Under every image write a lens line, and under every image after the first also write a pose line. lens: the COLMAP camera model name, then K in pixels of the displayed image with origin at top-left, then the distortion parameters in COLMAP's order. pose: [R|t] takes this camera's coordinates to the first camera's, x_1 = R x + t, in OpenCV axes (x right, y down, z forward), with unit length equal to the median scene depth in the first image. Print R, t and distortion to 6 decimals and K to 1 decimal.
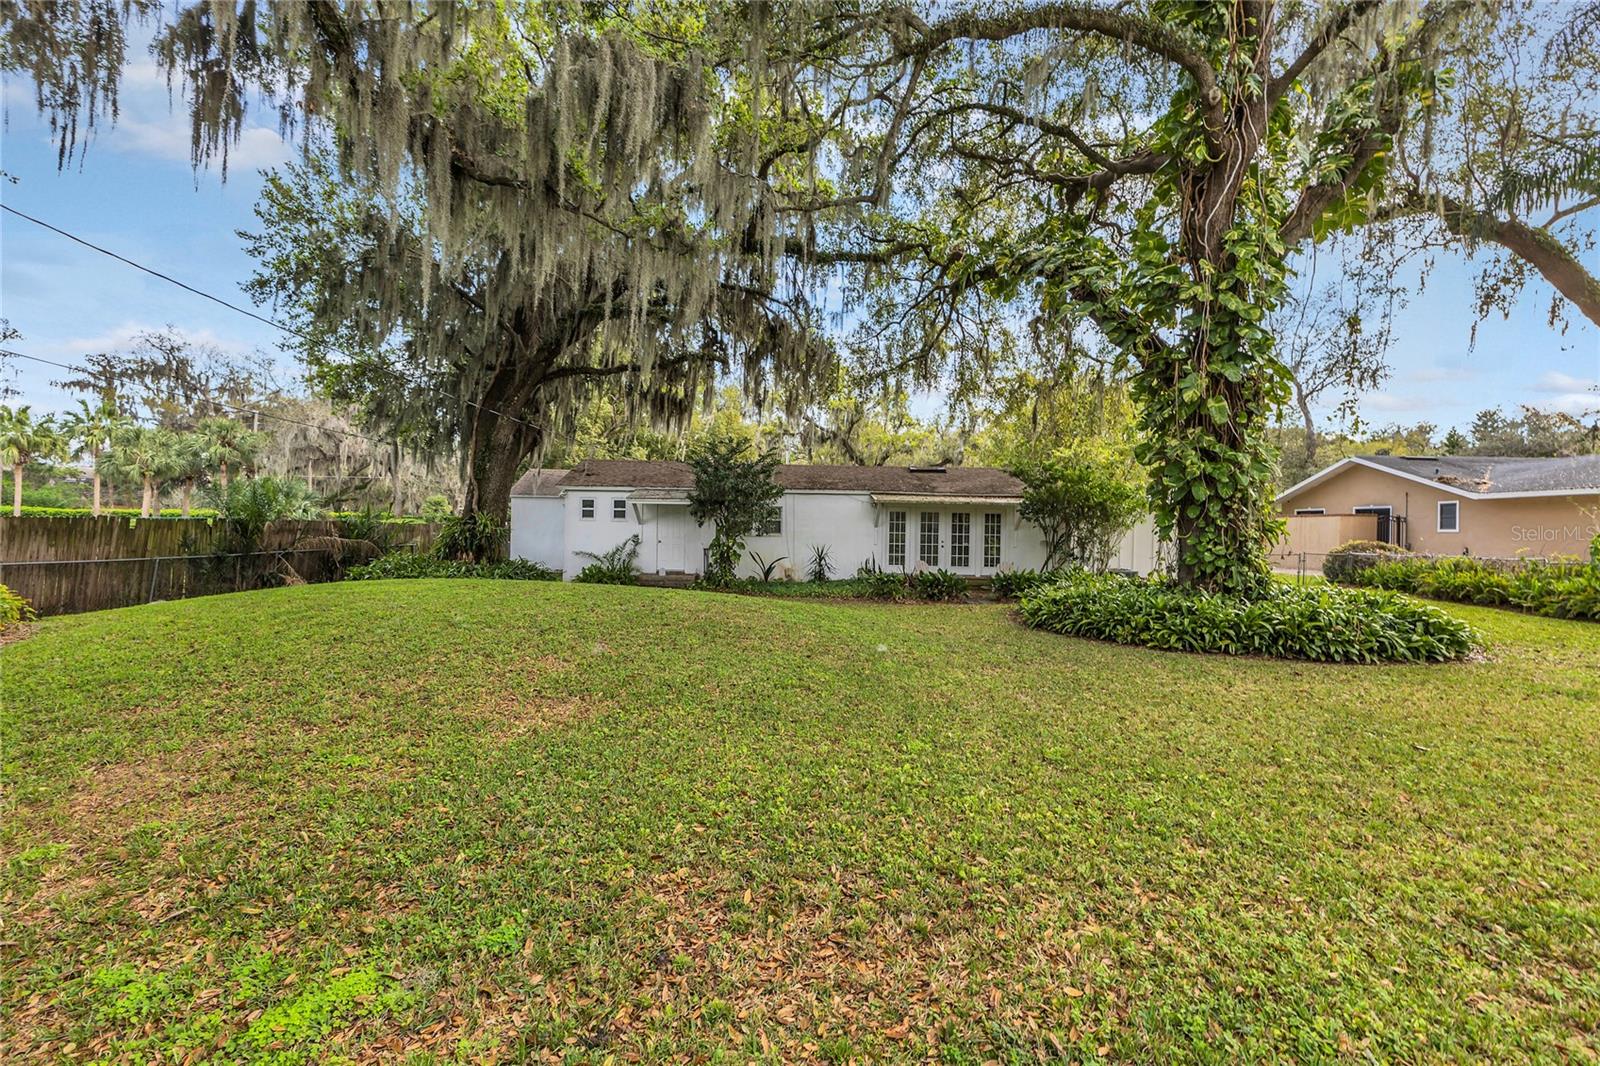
lens RADIAL K [[677.8, 0, 800.0], [0, 677.8, 533.0], [0, 0, 1]] dist [-0.001523, -0.000933]
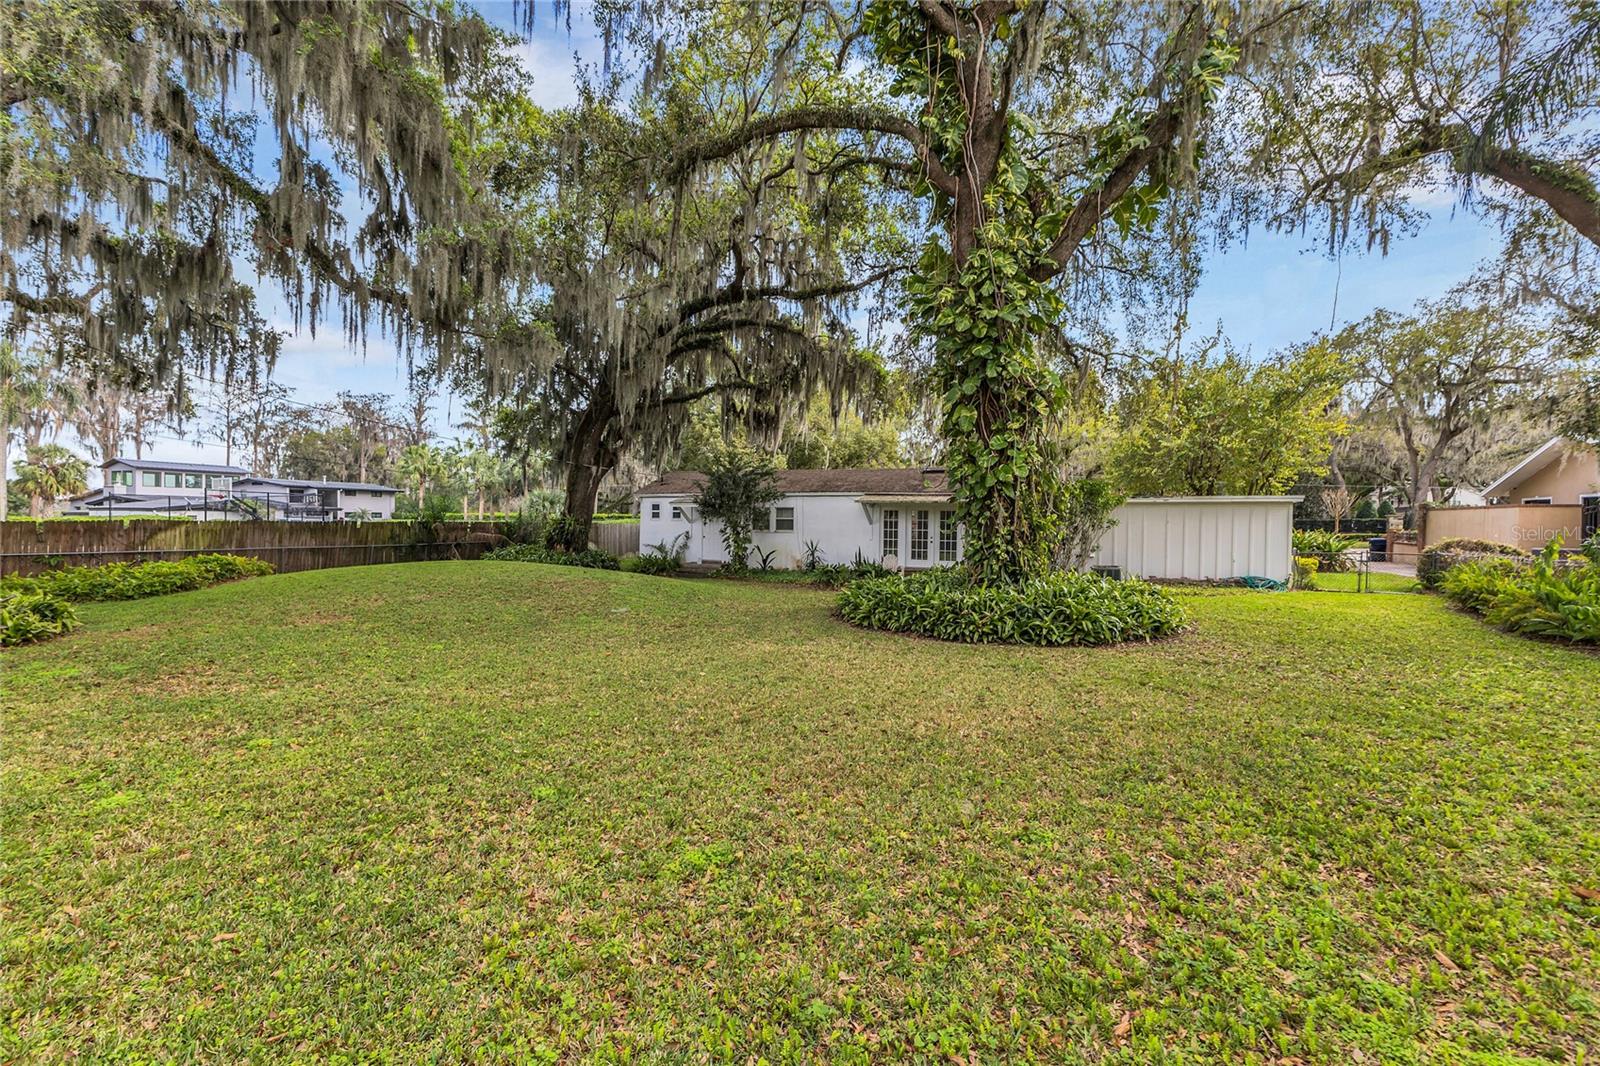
lens RADIAL K [[677.8, 0, 800.0], [0, 677.8, 533.0], [0, 0, 1]] dist [-0.001523, -0.000933]
pose [[0.920045, -0.000526, -0.391813, 0.445237], [0.001394, 0.999997, 0.001932, 0.003279], [0.391811, -0.002323, 0.920043, -0.077338]]
